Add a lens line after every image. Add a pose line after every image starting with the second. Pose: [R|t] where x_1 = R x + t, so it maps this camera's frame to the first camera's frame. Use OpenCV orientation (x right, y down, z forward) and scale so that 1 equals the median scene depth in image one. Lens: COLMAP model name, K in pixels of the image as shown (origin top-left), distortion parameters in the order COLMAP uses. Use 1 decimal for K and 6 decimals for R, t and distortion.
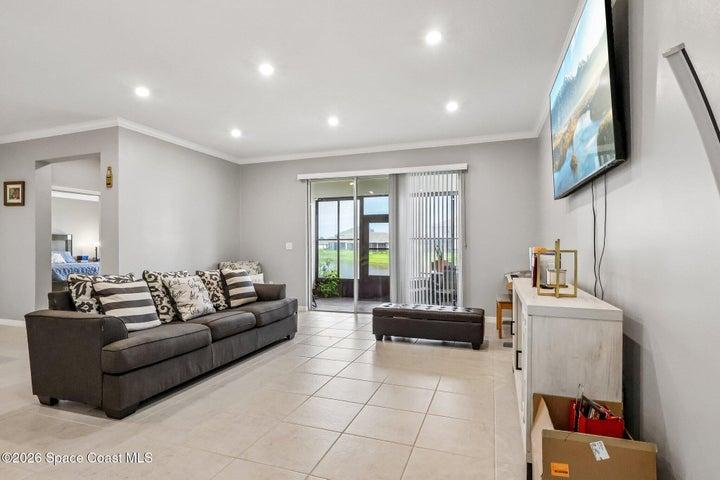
lens RADIAL K [[347.5, 0, 364.0], [0, 347.5, 245.1], [0, 0, 1]] dist [0.002662, 0.000875]
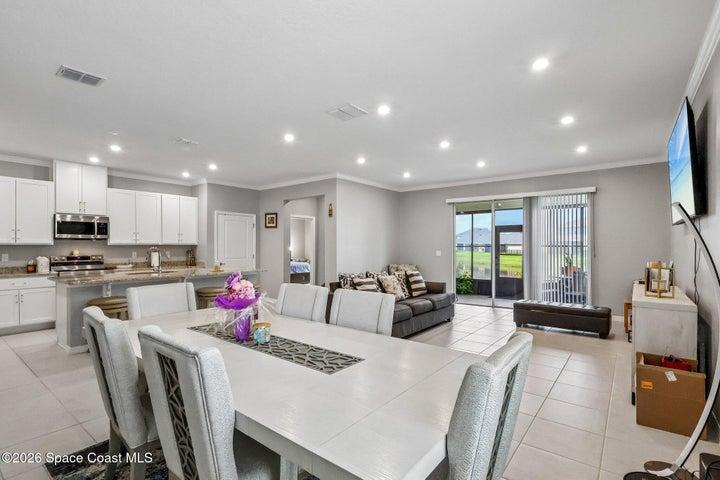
lens RADIAL K [[347.5, 0, 360.1], [0, 347.5, 244.0], [0, 0, 1]] dist [0.002662, 0.000875]
pose [[0.950625, 0.001207, -0.310338, -0.118368], [-0.000097, 0.999994, 0.003591, -0.048443], [0.310340, -0.003383, 0.950619, -0.450009]]
